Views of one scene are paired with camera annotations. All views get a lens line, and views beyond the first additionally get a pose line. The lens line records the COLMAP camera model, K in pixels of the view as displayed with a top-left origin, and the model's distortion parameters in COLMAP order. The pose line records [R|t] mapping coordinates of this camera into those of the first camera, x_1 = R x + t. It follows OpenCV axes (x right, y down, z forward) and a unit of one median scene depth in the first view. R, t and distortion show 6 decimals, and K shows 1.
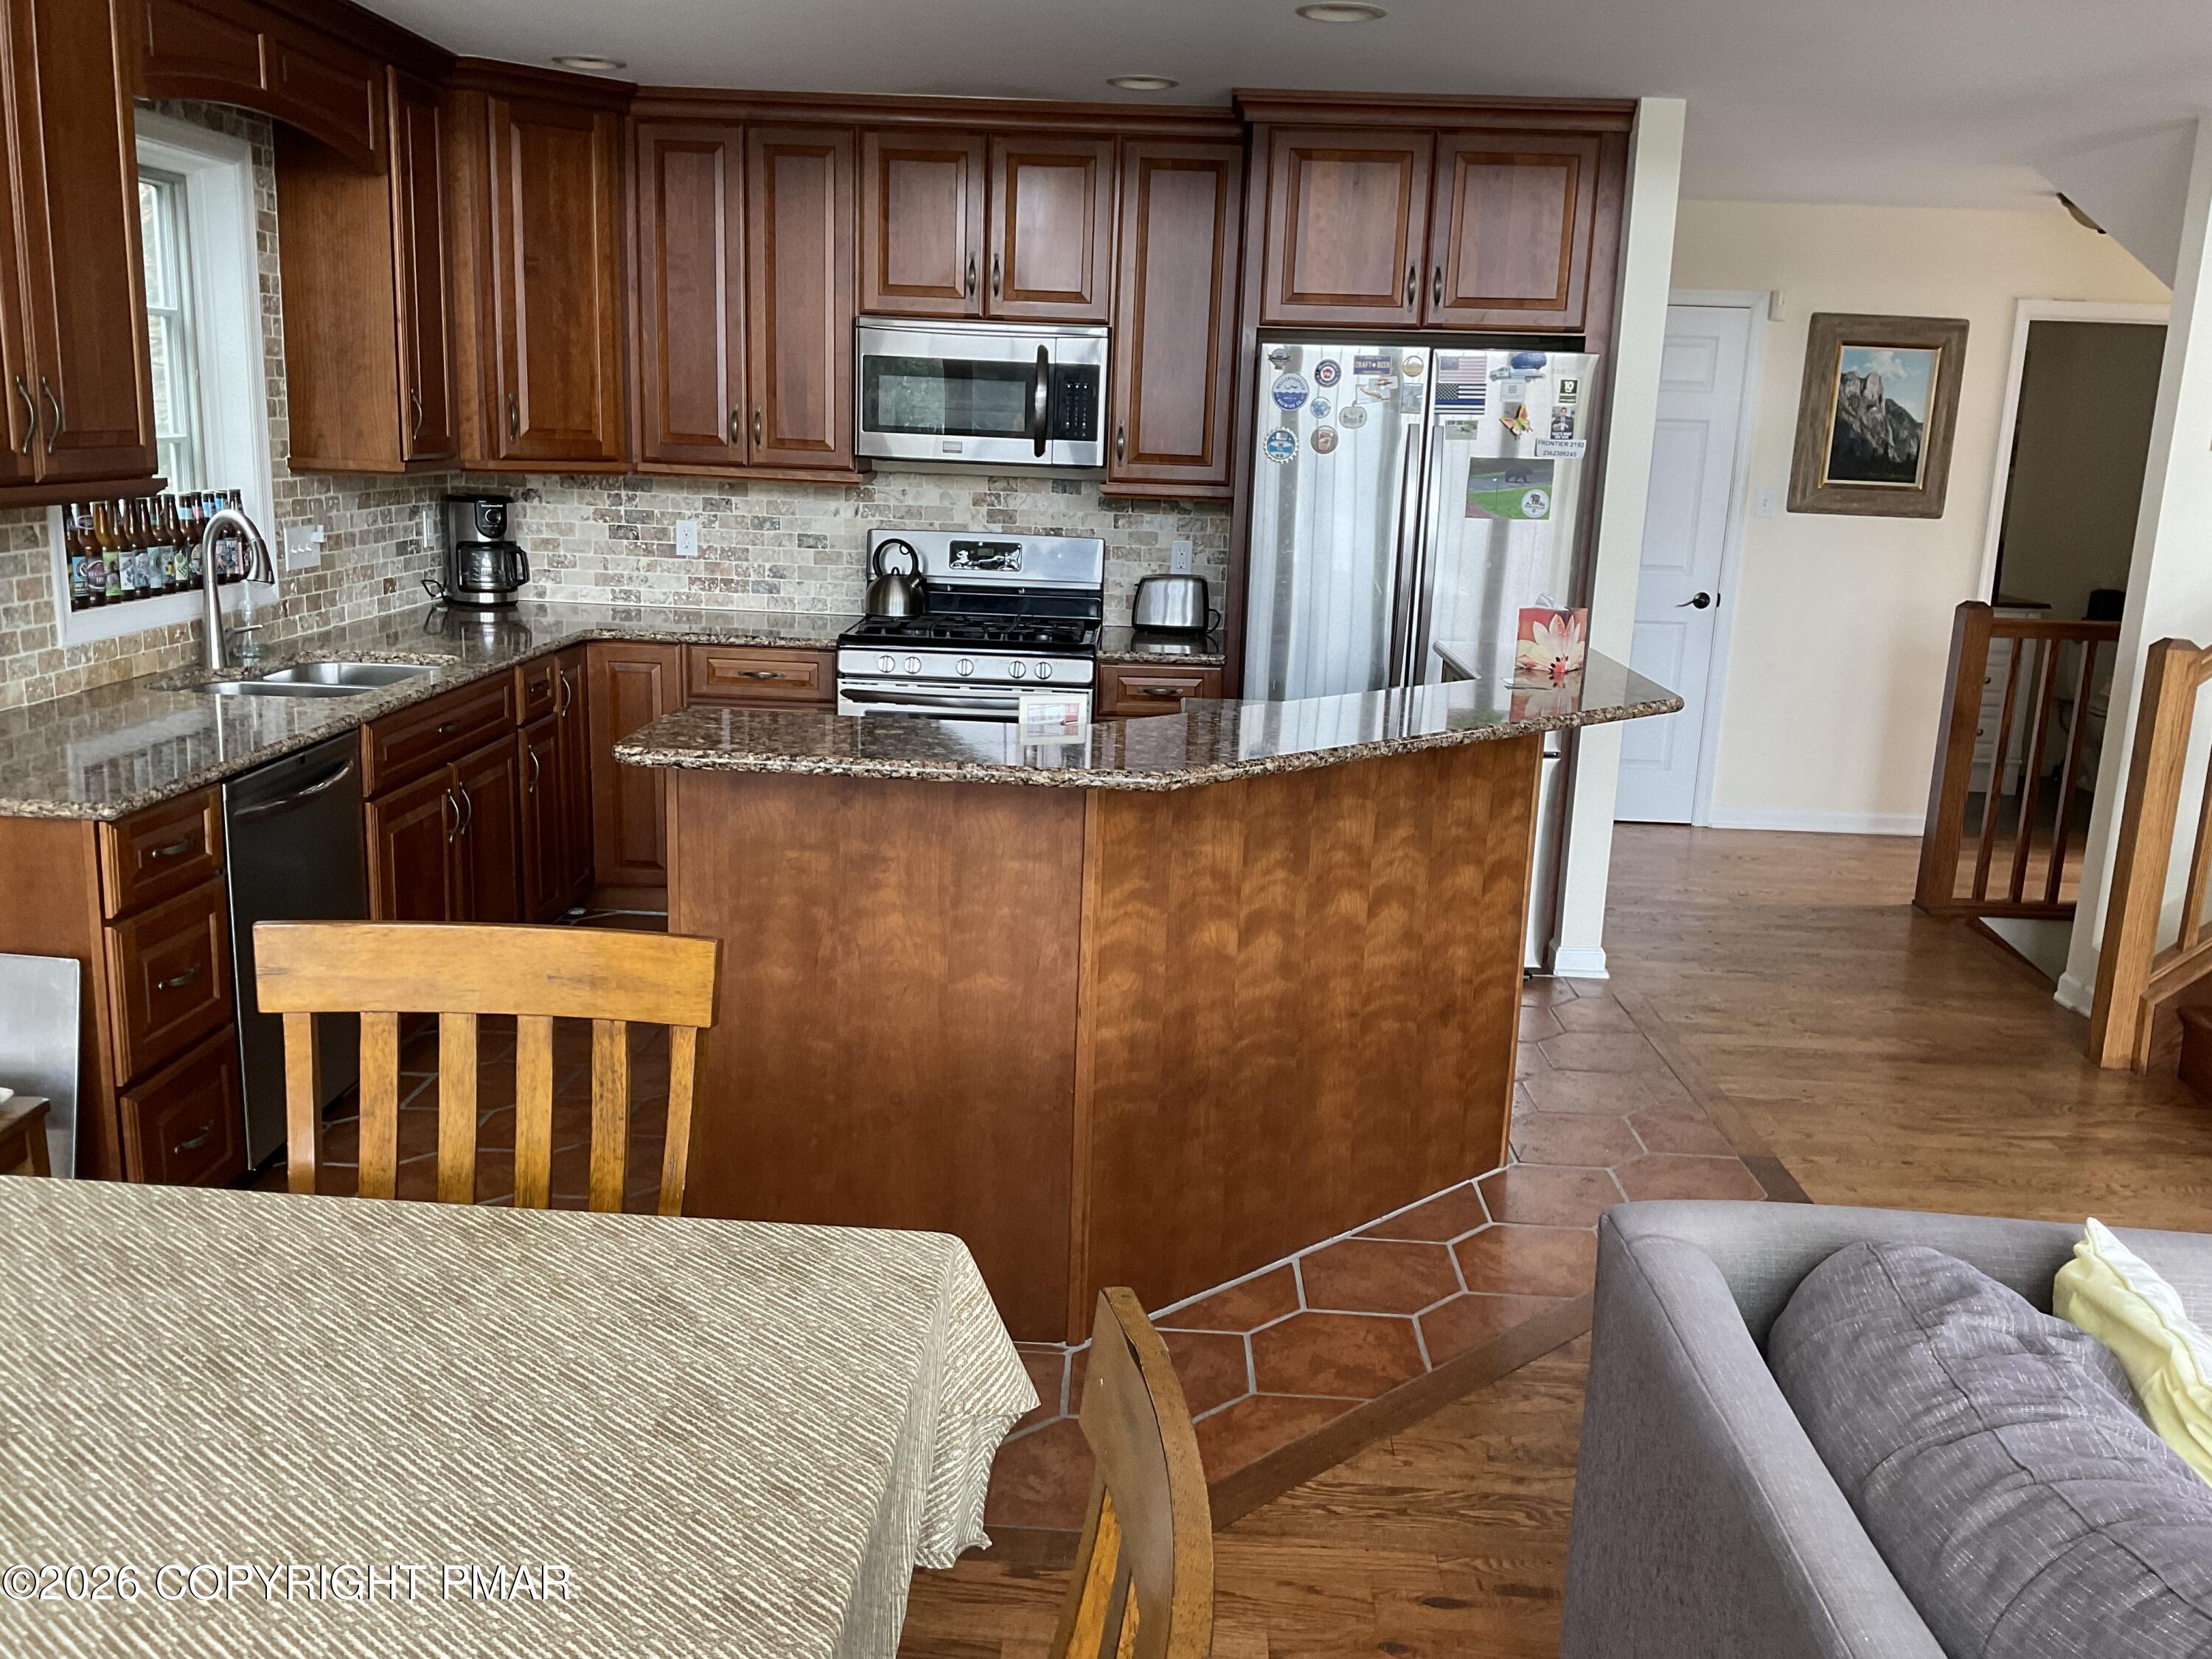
lens RADIAL K [[1823.5, 0, 1093.9], [0, 1823.5, 837.1], [0, 0, 1]] dist [0.078948, -0.147841]
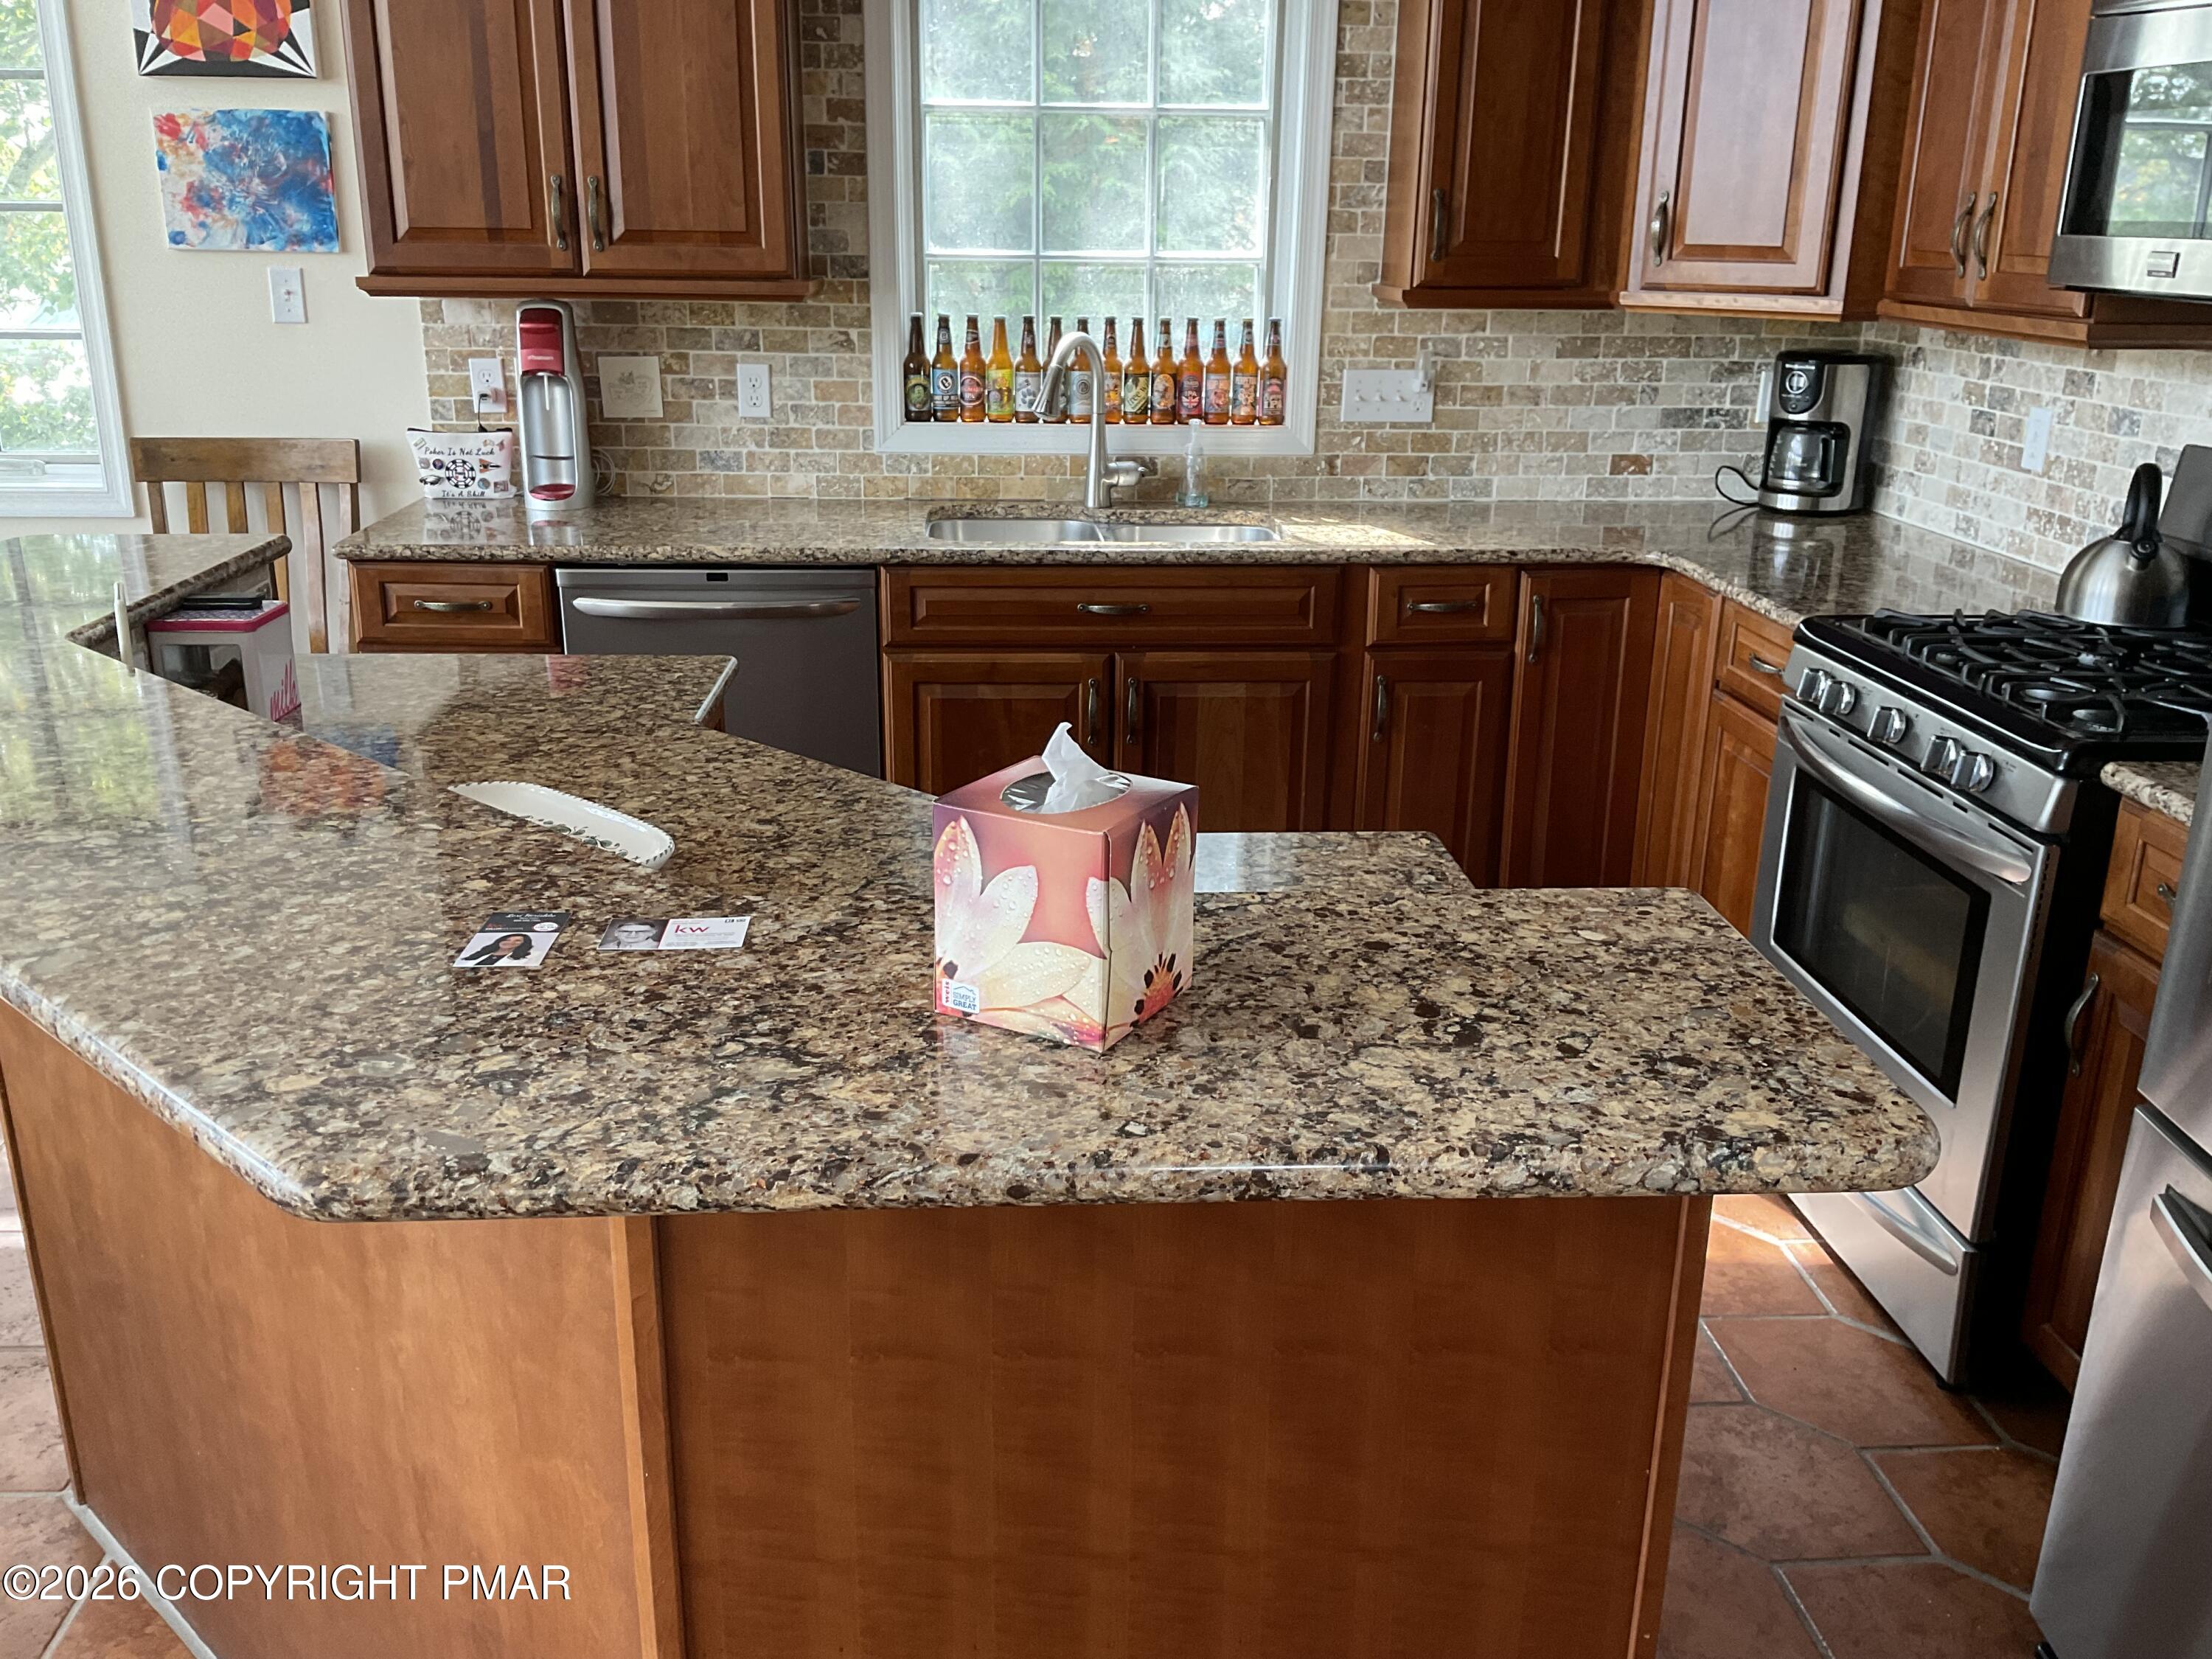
lens RADIAL K [[1823.5, 0, 1093.9], [0, 1823.5, 837.1], [0, 0, 1]] dist [0.078948, -0.147841]
pose [[0.098480, 0.282378, -0.954235, 0.359460], [-0.231846, 0.939019, 0.253948, -0.133668], [0.967755, 0.196227, 0.157943, 0.697160]]
